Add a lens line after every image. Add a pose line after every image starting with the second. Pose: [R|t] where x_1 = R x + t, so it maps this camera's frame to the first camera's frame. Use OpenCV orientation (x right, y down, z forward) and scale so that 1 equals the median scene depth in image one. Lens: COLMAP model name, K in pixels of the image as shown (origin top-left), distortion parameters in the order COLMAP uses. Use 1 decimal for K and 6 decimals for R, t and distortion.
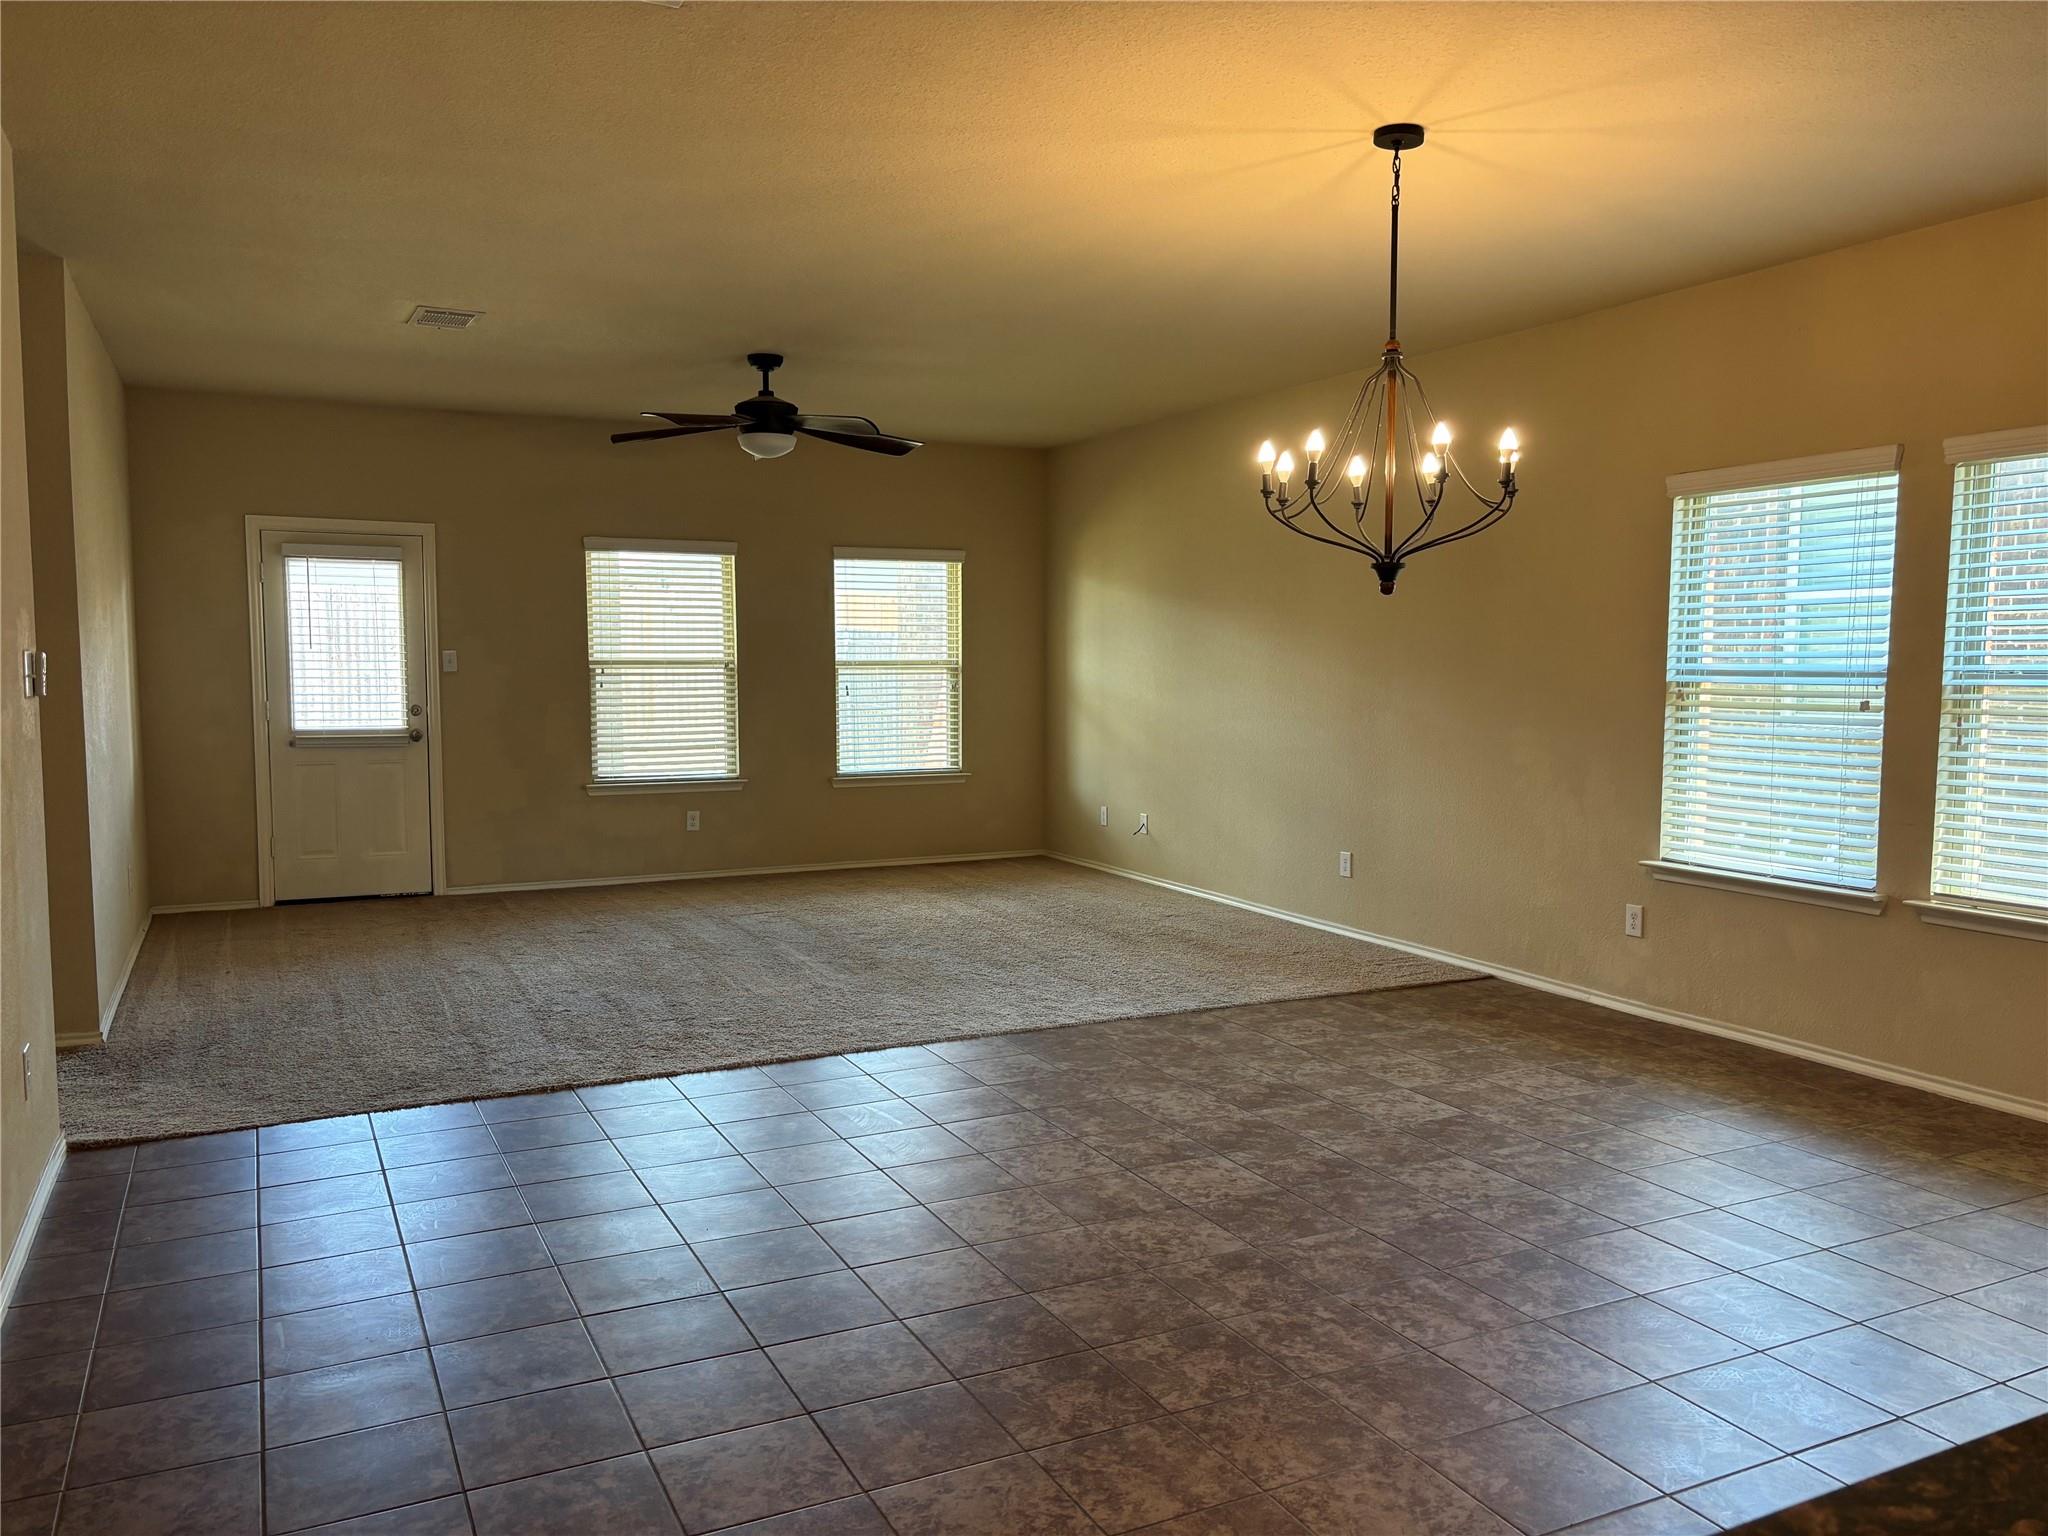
lens RADIAL K [[1535.2, 0, 1026.2], [0, 1535.2, 776.8], [0, 0, 1]] dist [0.044610, -0.042730]
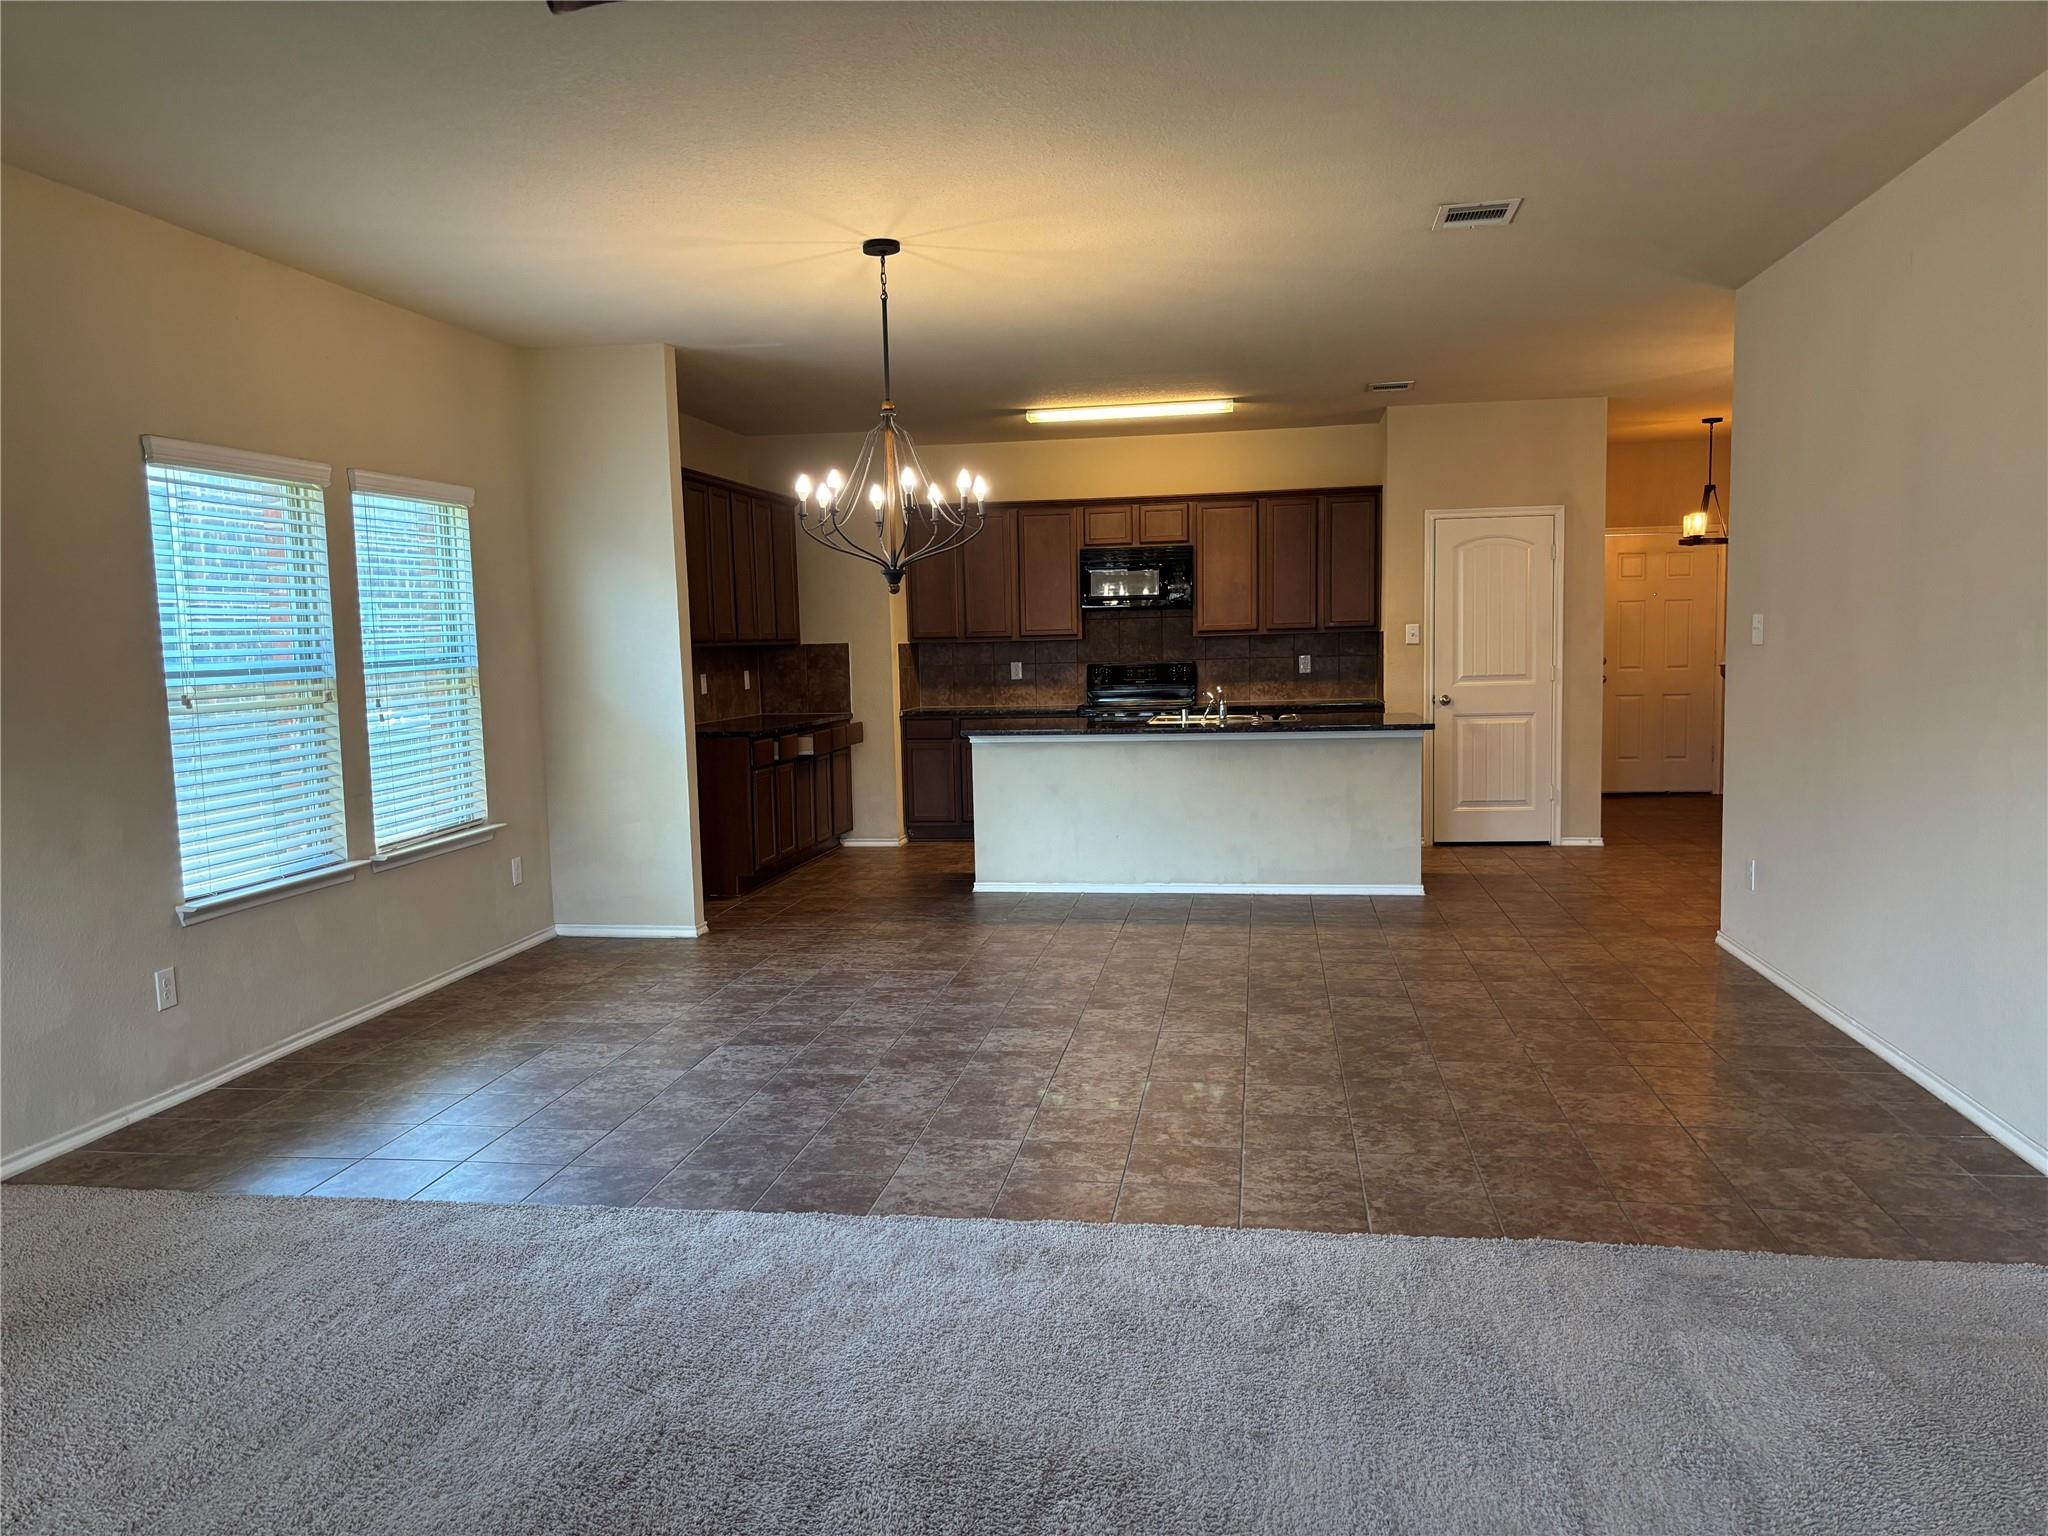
lens RADIAL K [[1535.2, 0, 1026.2], [0, 1535.2, 776.8], [0, 0, 1]] dist [0.044610, -0.042730]
pose [[-0.817546, -0.036152, 0.574728, -0.421414], [0.069776, 0.984455, 0.161180, -0.112070], [-0.571621, 0.171874, -0.802315, 1.364167]]
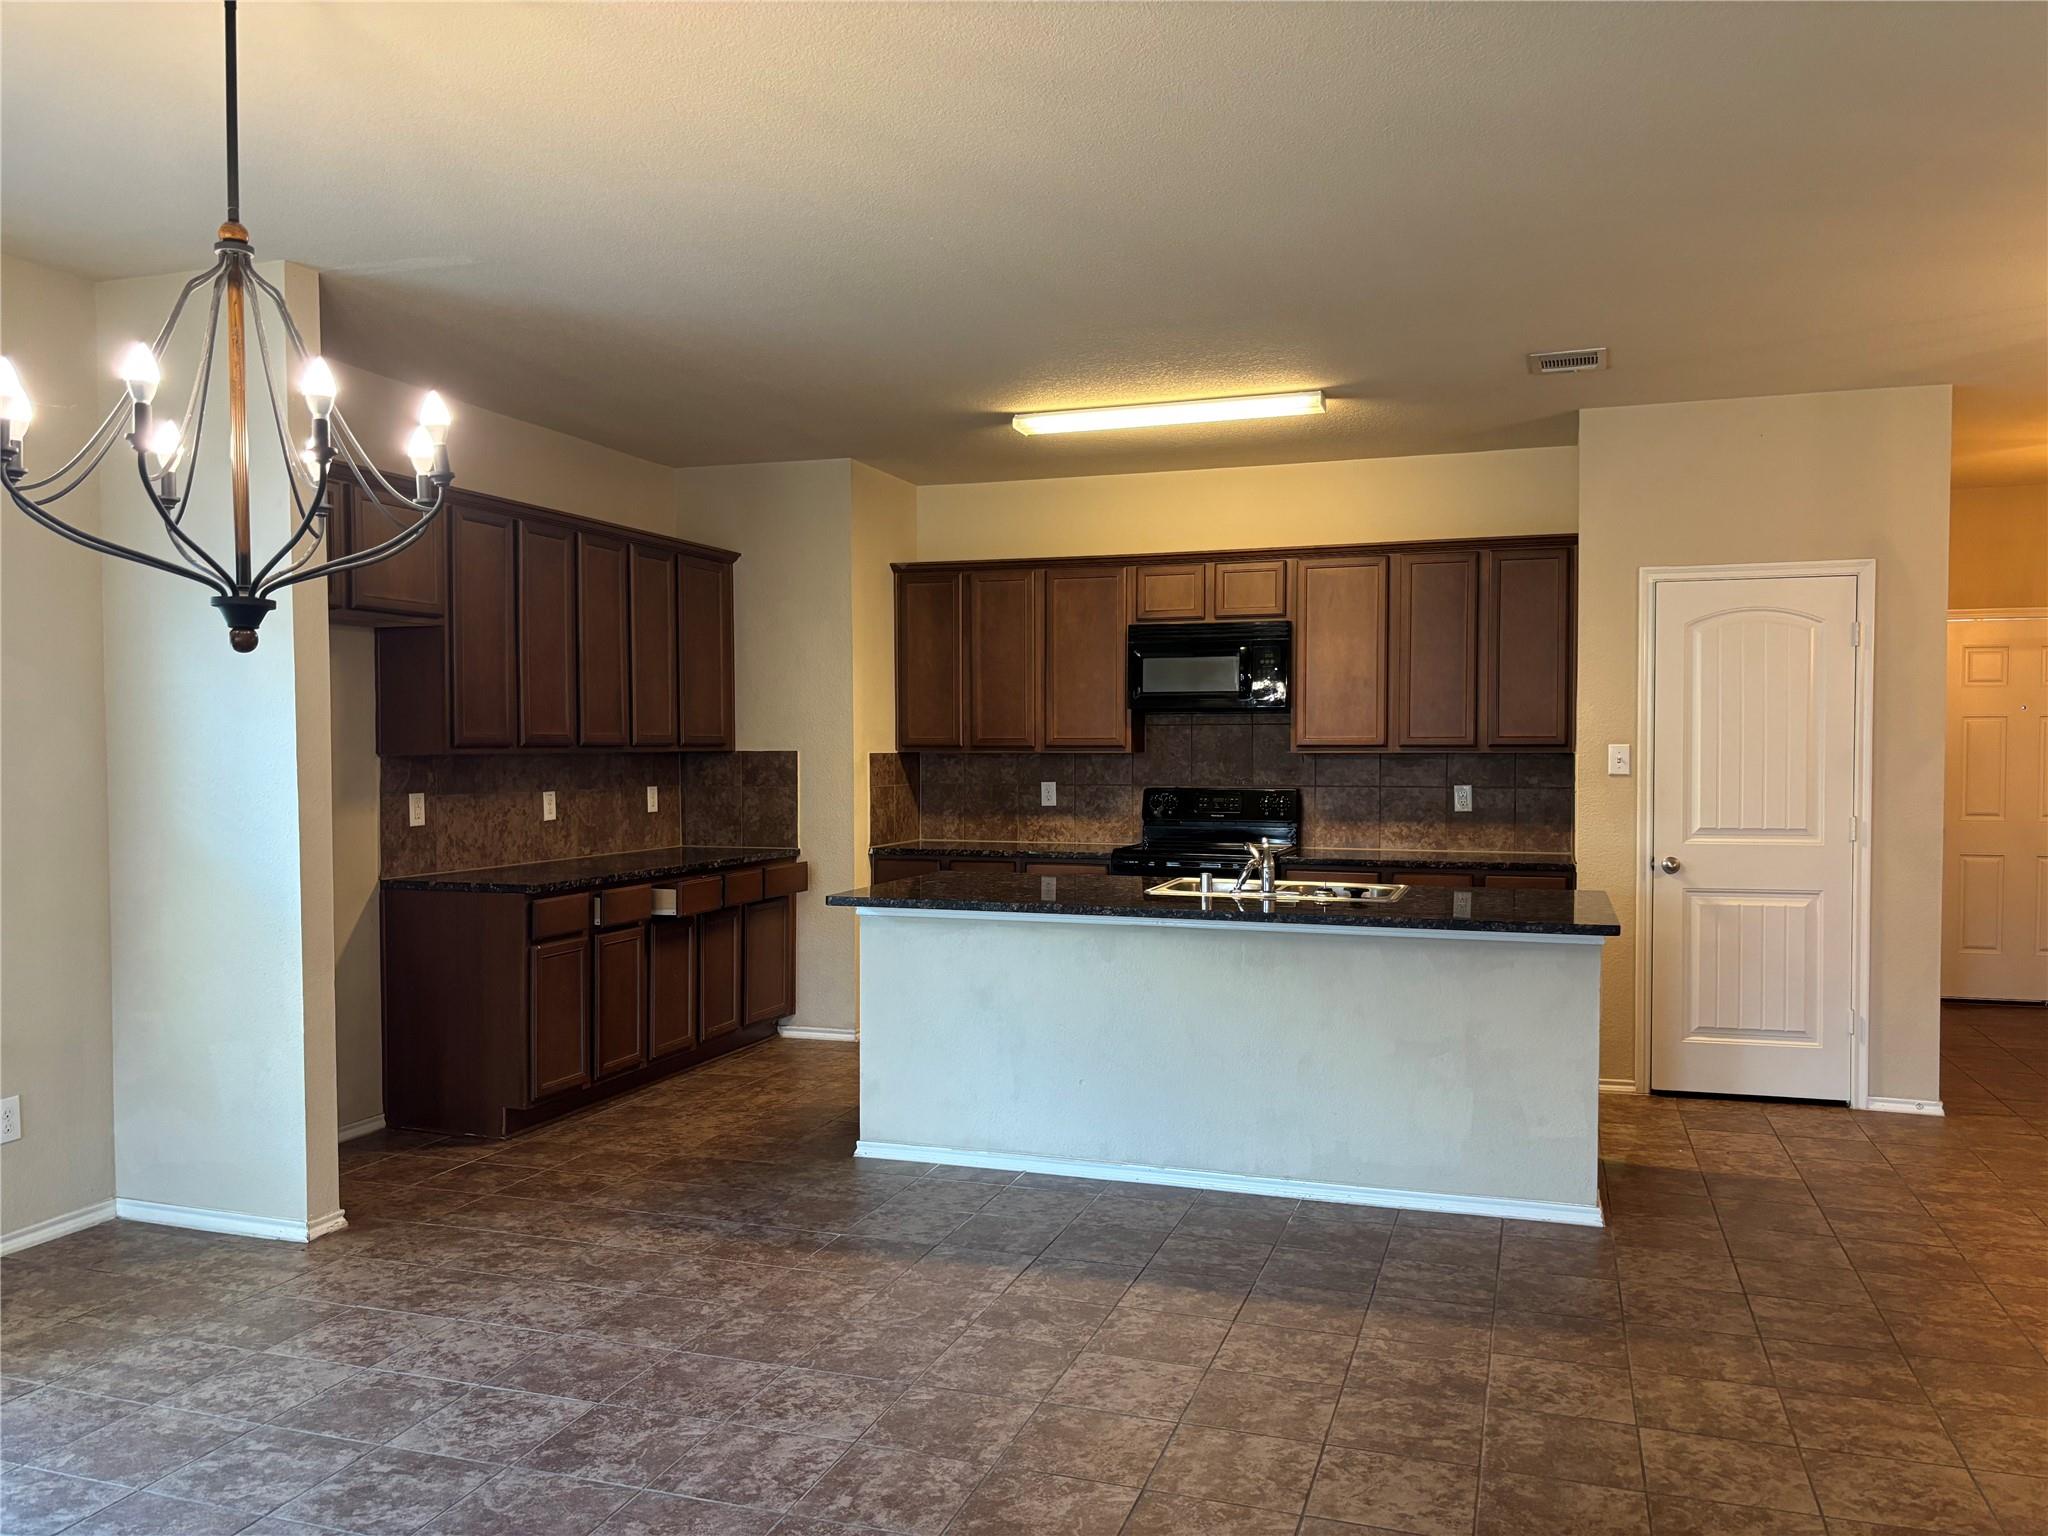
lens RADIAL K [[1535.2, 0, 1026.2], [0, 1535.2, 776.8], [0, 0, 1]] dist [0.044610, -0.042730]
pose [[-0.703672, -0.020820, 0.710220, -0.301863], [0.058728, 0.994446, 0.087339, -0.080293], [-0.708094, 0.103168, -0.698541, 0.914757]]
